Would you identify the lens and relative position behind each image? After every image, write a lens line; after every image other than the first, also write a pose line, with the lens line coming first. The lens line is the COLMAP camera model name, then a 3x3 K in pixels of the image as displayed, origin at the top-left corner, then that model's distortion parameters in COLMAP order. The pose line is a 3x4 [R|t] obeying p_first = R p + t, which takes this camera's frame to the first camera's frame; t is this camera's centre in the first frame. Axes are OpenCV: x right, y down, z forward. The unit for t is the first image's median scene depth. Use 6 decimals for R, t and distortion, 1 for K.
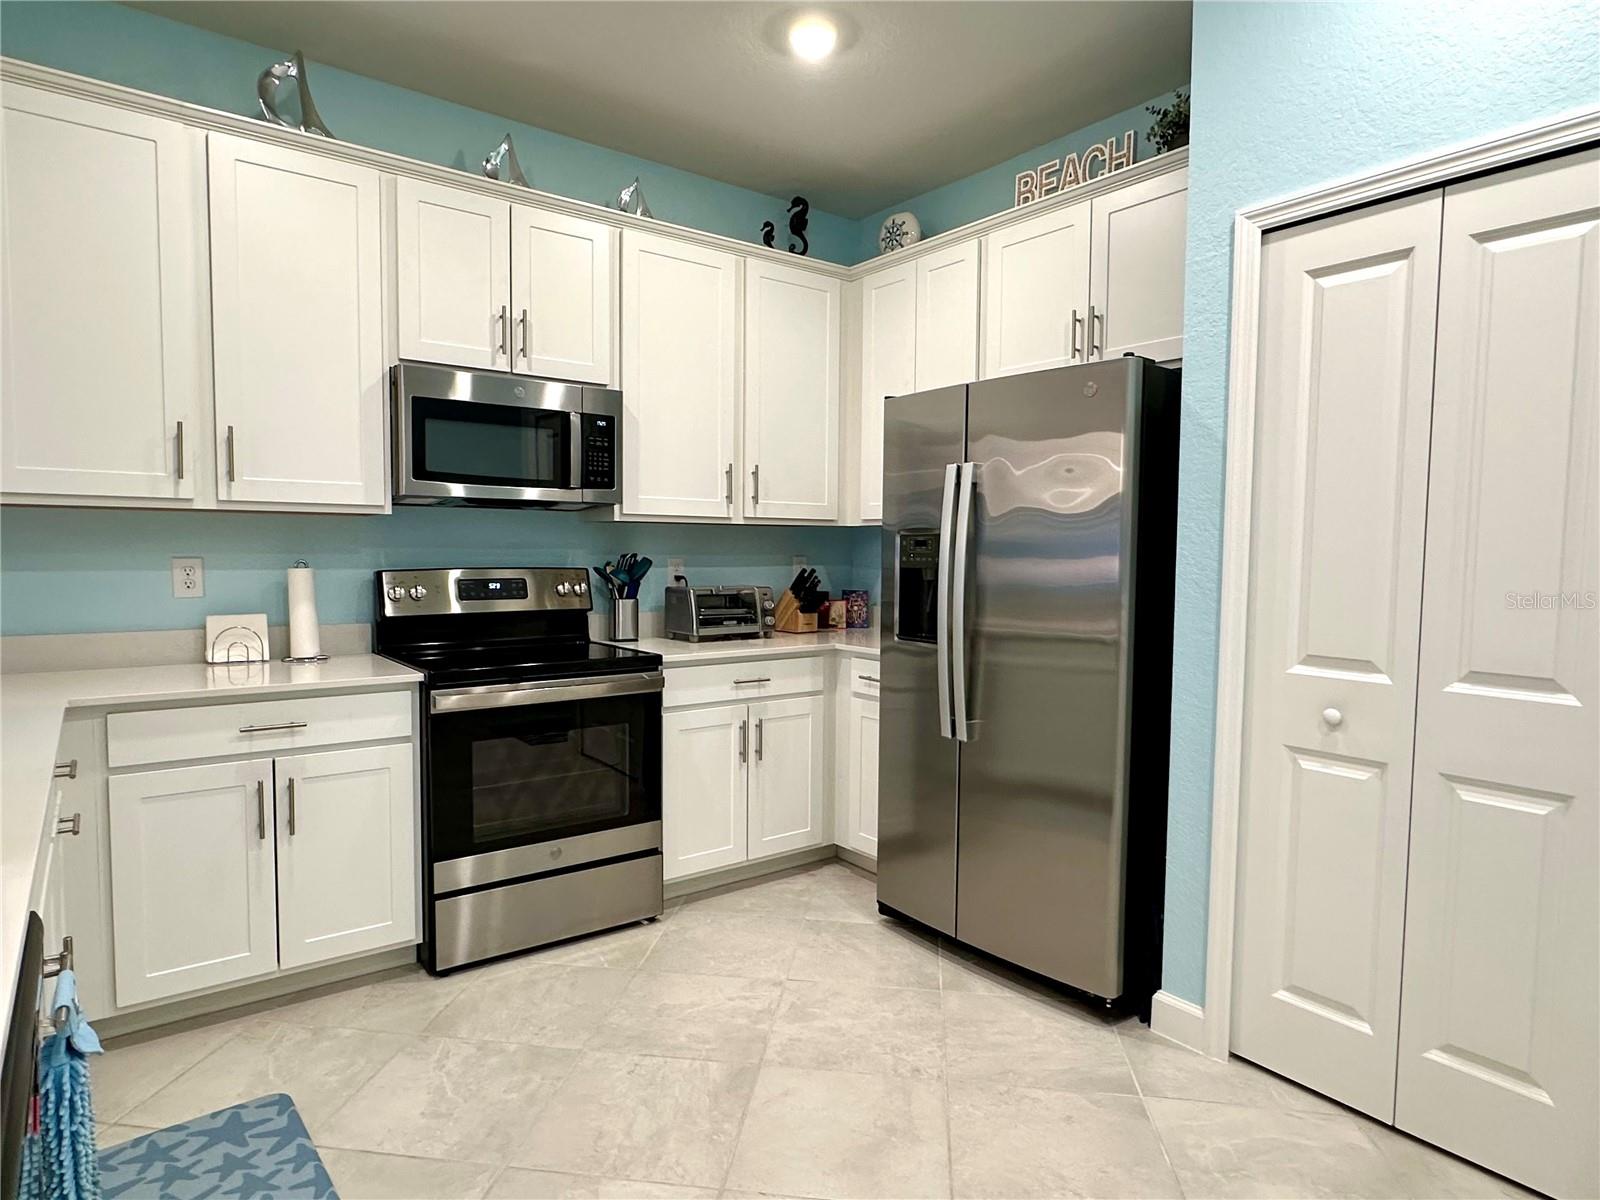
lens RADIAL K [[912.4, 0, 800.0], [0, 912.4, 600.0], [0, 0, 1]] dist [0.004829, 0.002528]
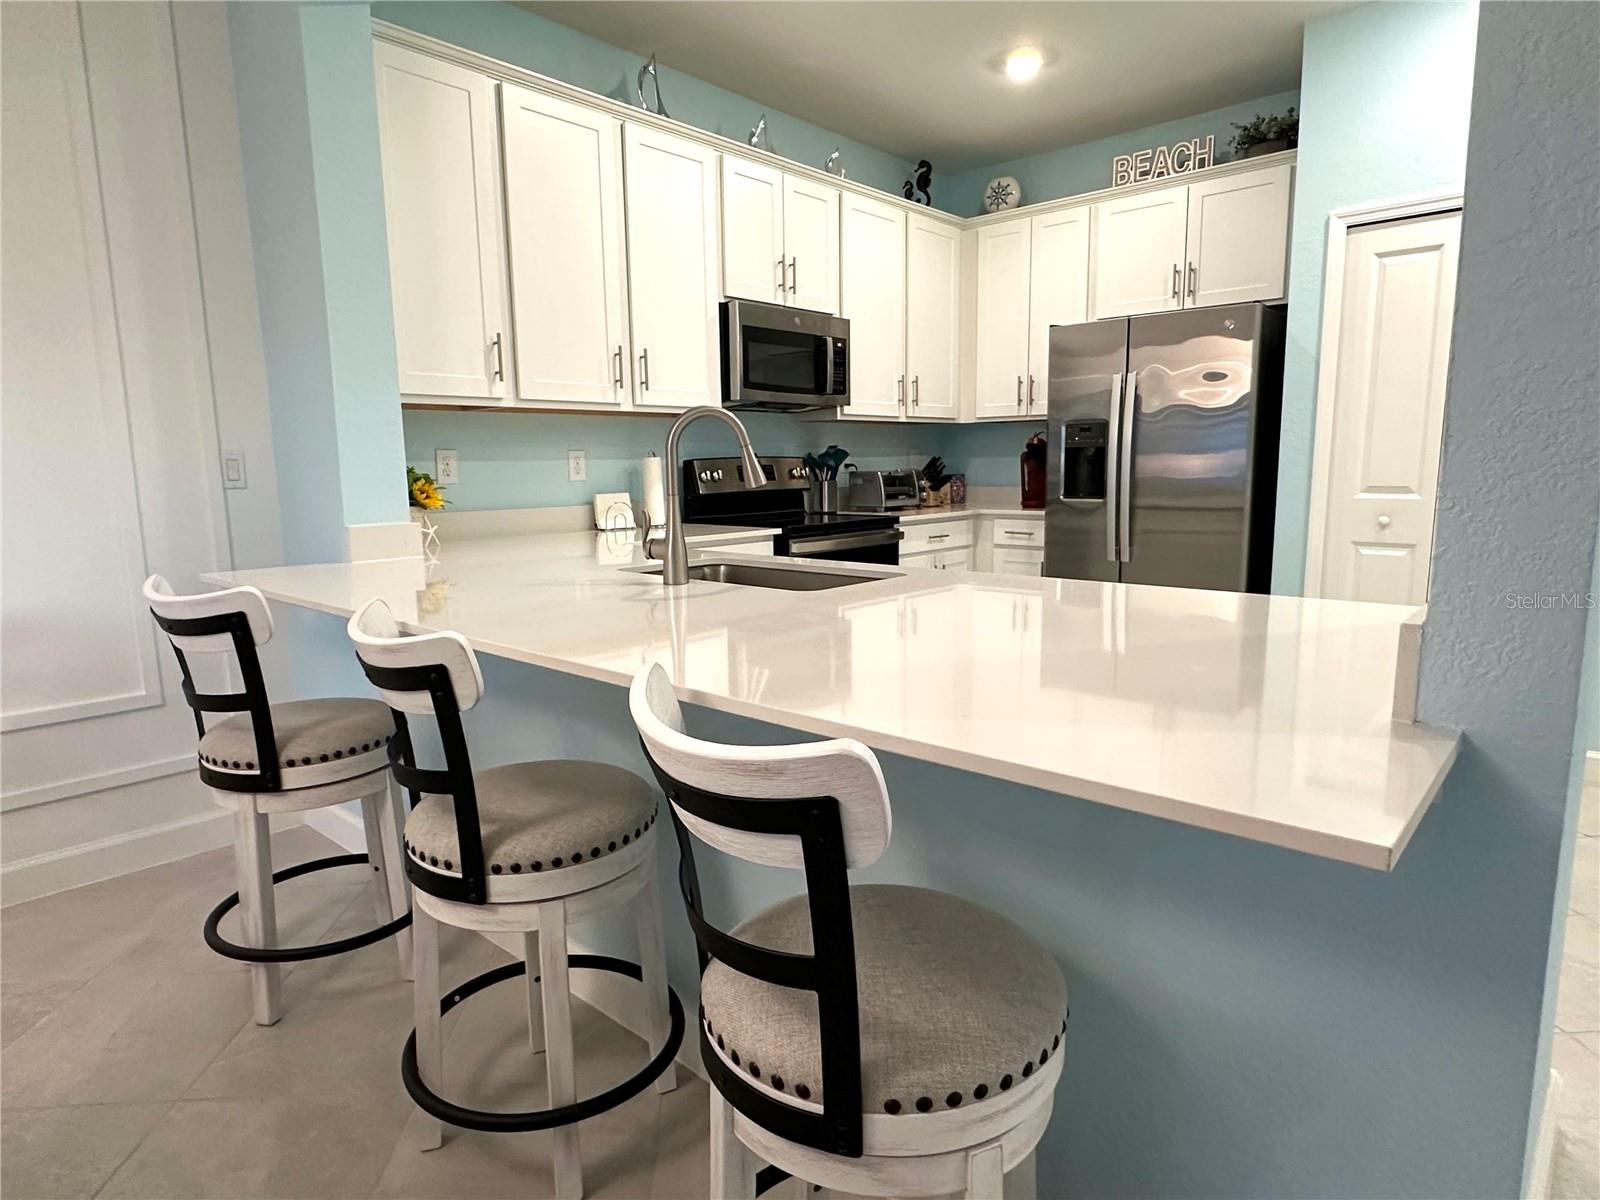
lens RADIAL K [[912.4, 0, 800.0], [0, 912.4, 600.0], [0, 0, 1]] dist [0.004829, 0.002528]
pose [[0.981330, -0.052025, 0.185162, -0.584055], [0.034652, 0.994792, 0.095854, 0.051046], [-0.189185, -0.087648, 0.978022, -0.347941]]
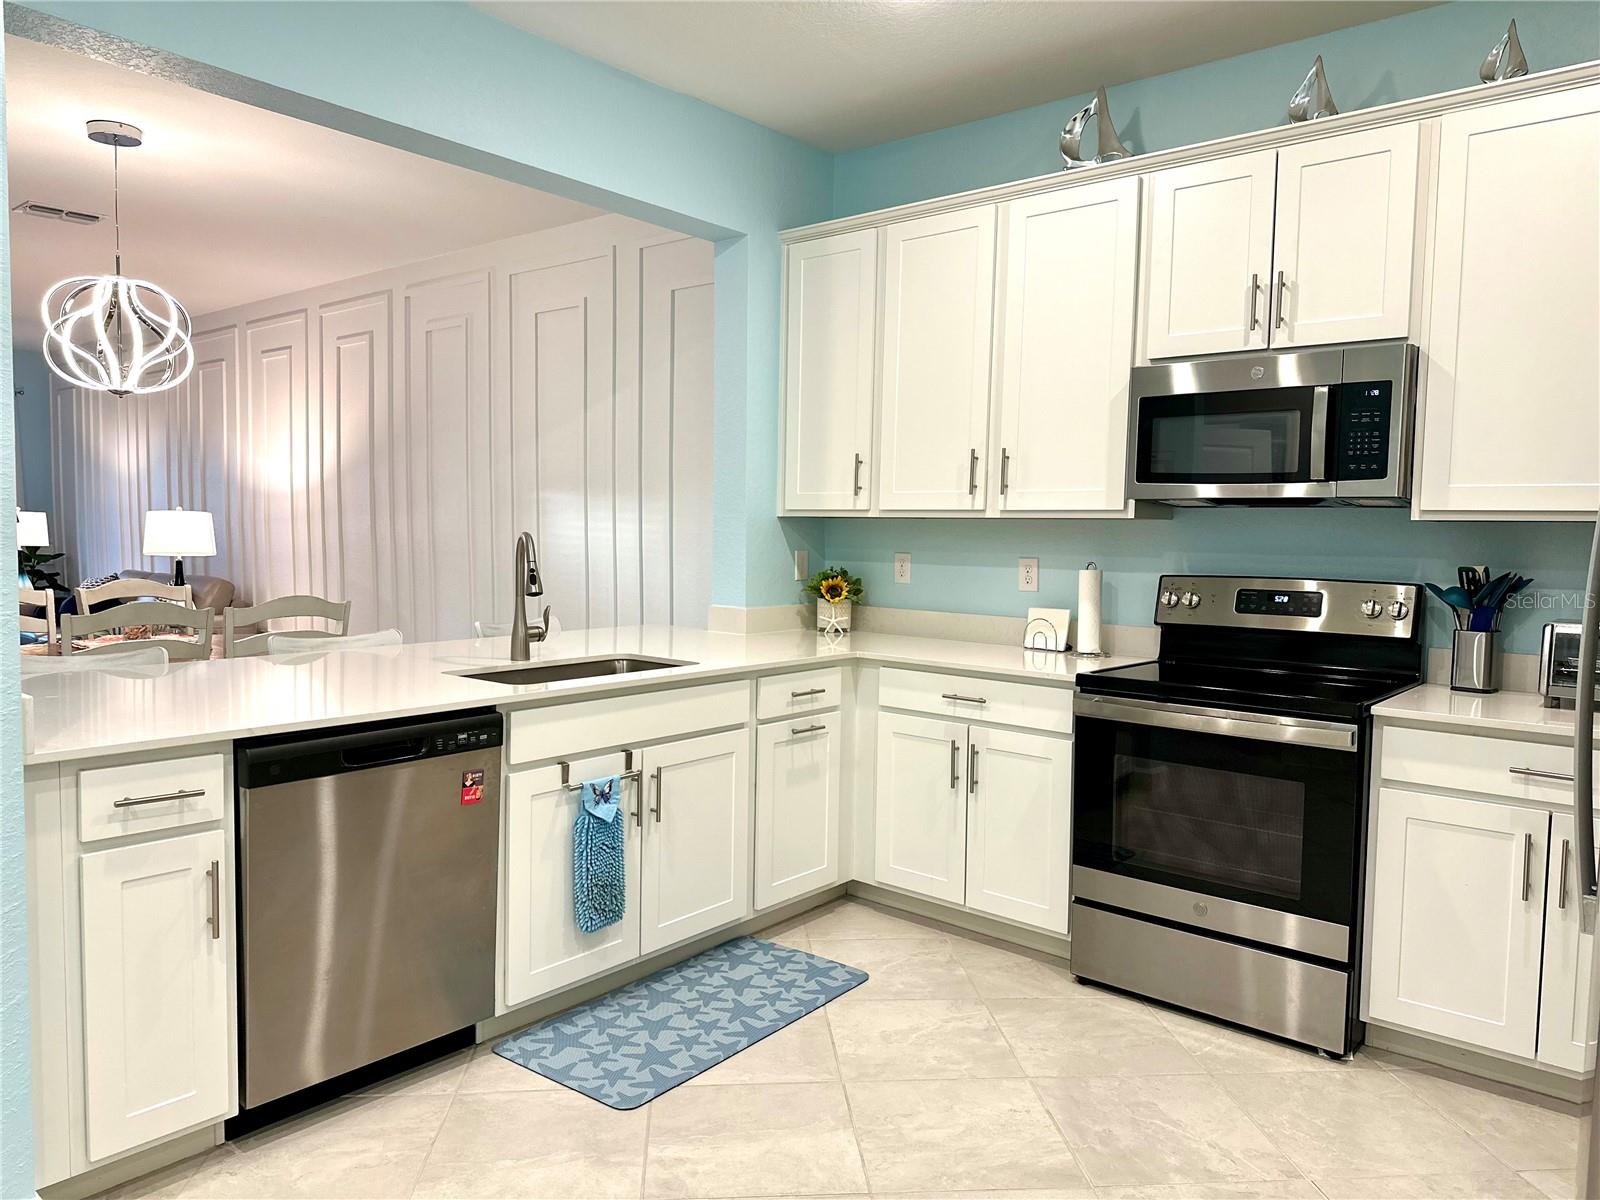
lens RADIAL K [[1105.3, 0, 800.0], [0, 1105.3, 600.0], [0, 0, 1]] dist [0.003495, -0.003776]
pose [[0.229090, 0.057183, -0.971724, 0.630936], [-0.069380, 0.996693, 0.042296, -0.030352], [0.970929, 0.057729, 0.232300, 0.368126]]
